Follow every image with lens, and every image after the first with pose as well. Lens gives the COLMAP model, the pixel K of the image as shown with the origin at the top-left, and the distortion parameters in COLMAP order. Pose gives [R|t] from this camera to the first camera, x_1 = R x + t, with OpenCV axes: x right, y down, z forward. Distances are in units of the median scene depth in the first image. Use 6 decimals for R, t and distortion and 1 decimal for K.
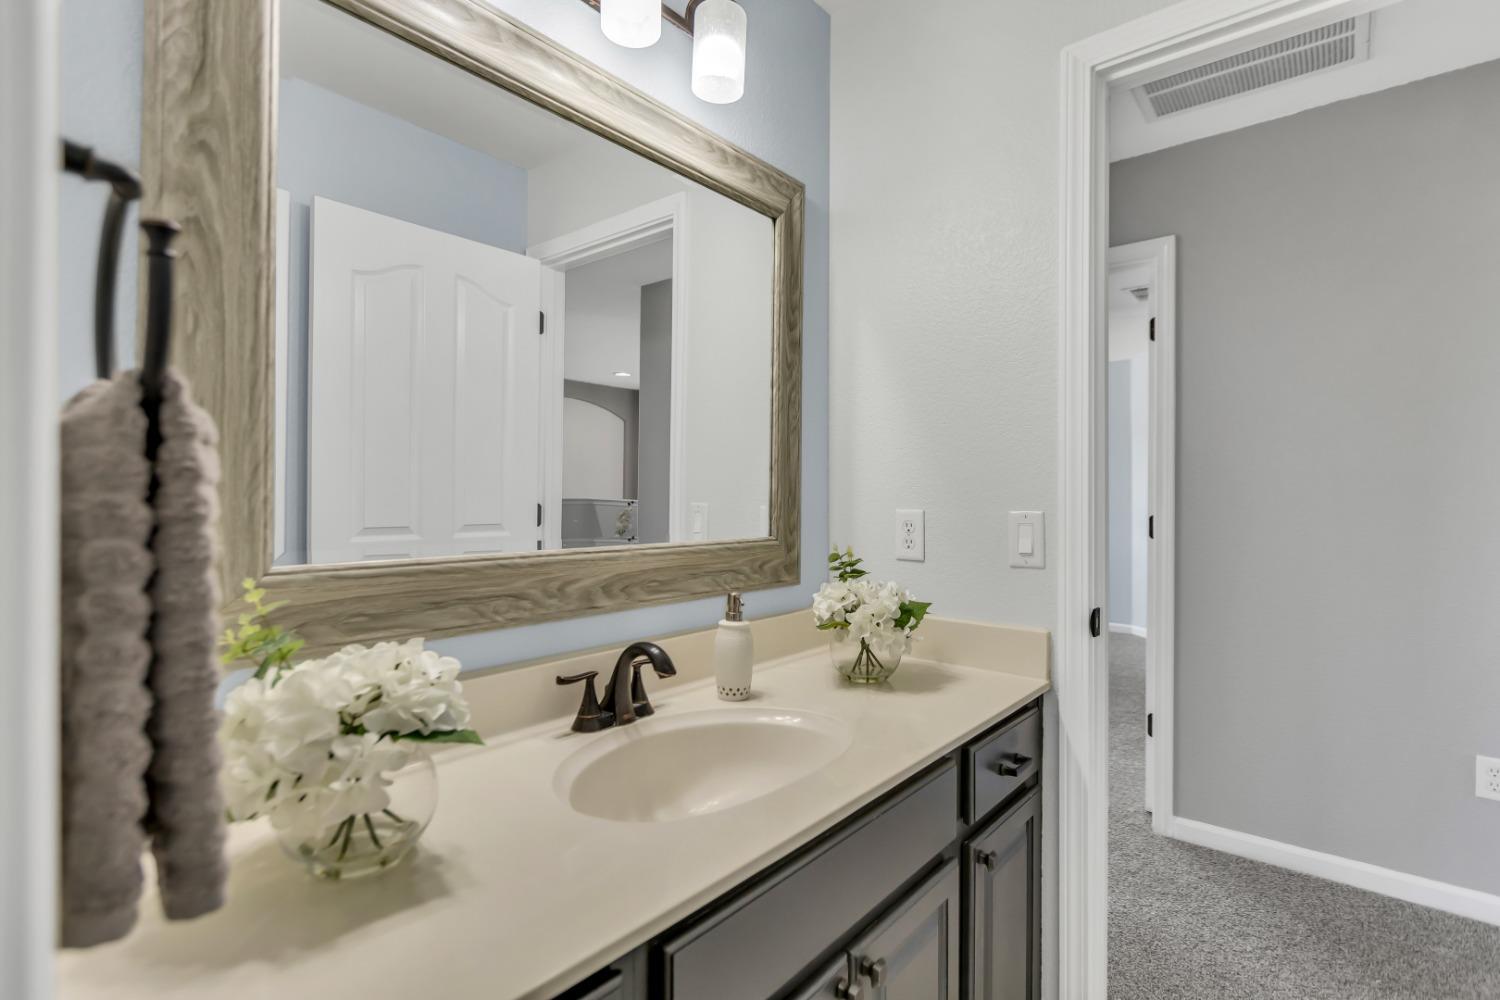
lens RADIAL K [[718.1, 0, 750.0], [0, 718.1, 500.0], [0, 0, 1]] dist [-0.003077, -0.000246]
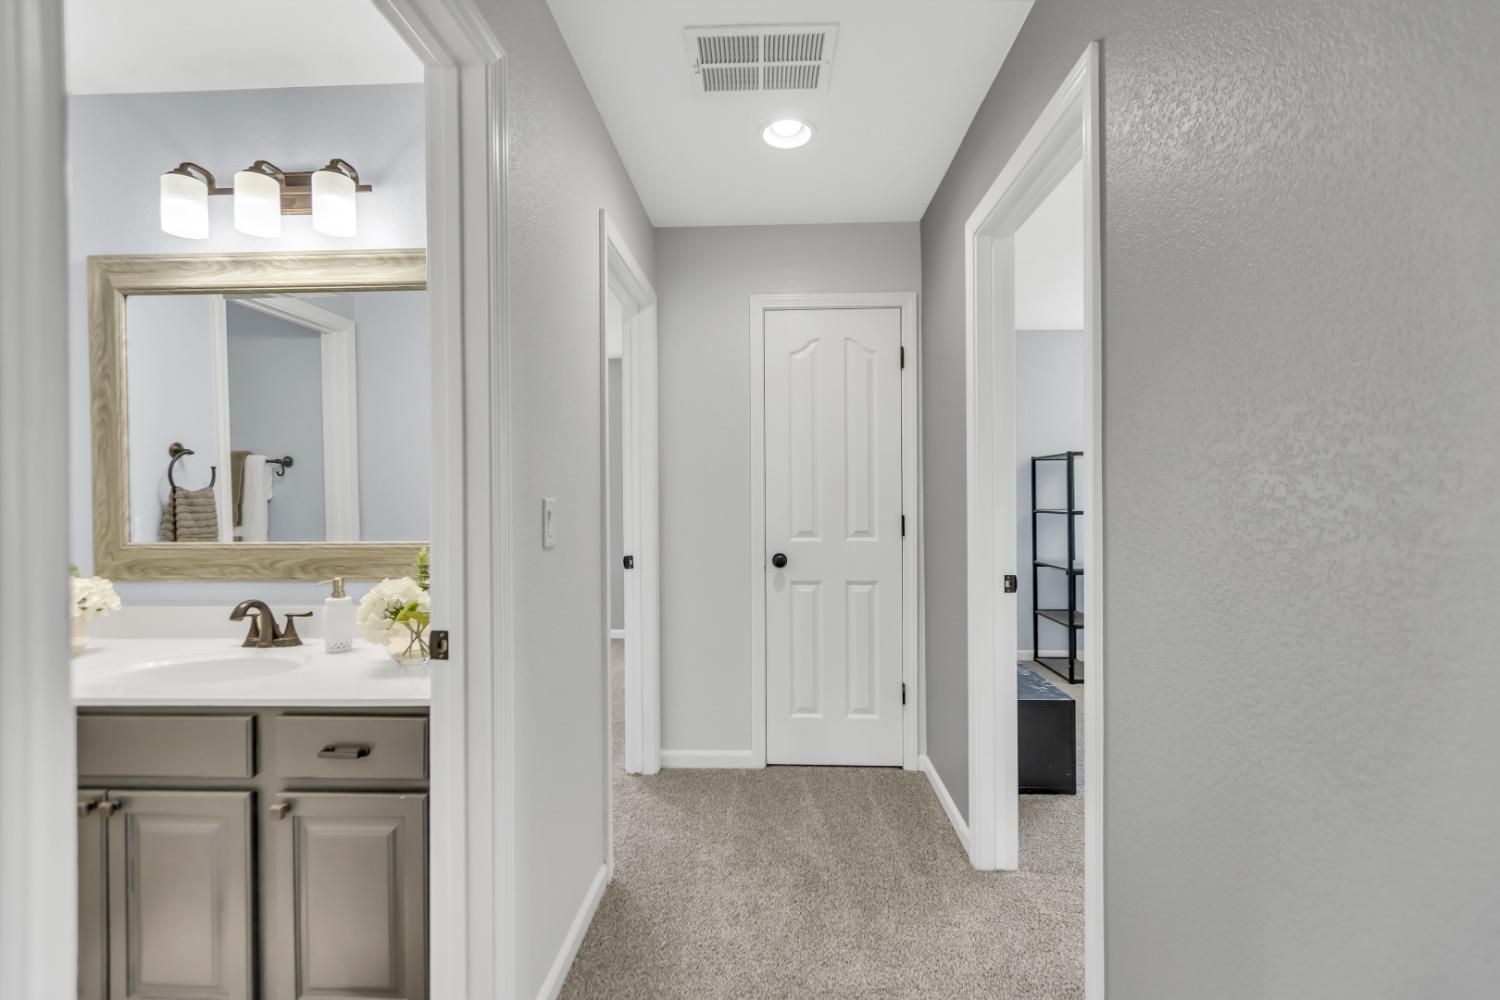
lens RADIAL K [[661.6, 0, 756.0], [0, 661.6, 497.5], [0, 0, 1]] dist [0.000378, -0.000523]
pose [[0.608216, -0.005196, -0.793755, 1.648960], [0.009095, 0.999959, 0.000423, -0.027160], [0.793720, -0.007476, 0.608238, 0.921322]]
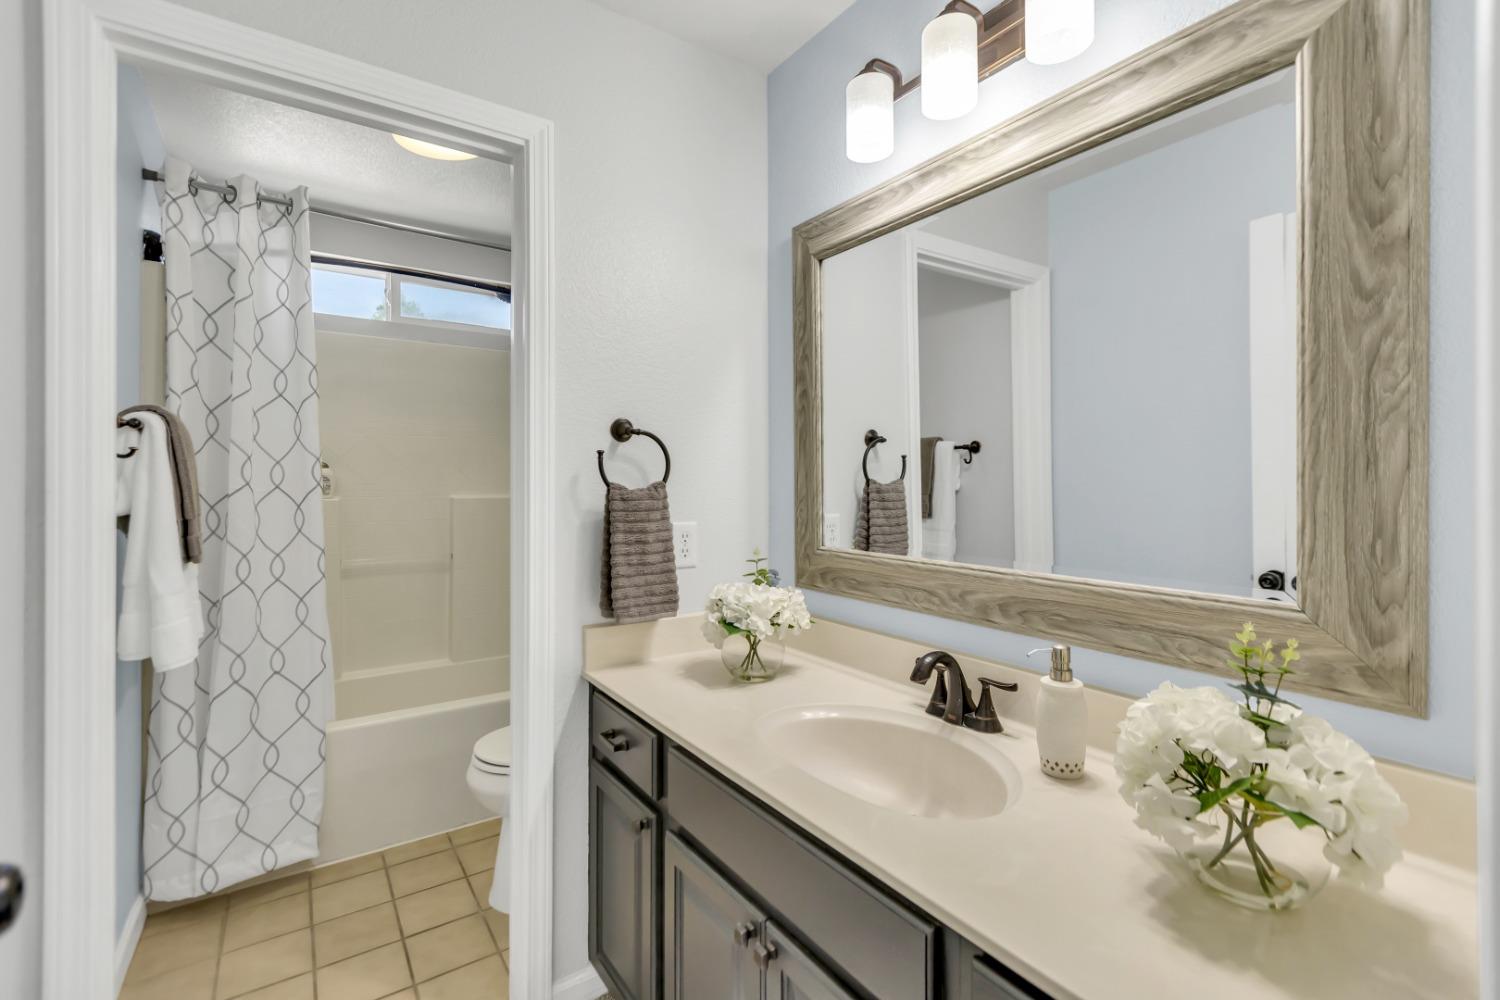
lens RADIAL K [[670.9, 0, 750.8], [0, 670.9, 482.5], [0, 0, 1]] dist [-0.000204, -0.000382]
pose [[-0.272841, 0.000329, -0.962059, 0.876309], [0.000682, 1.000000, 0.000149, -0.063445], [0.962059, -0.000615, -0.272841, 0.929562]]
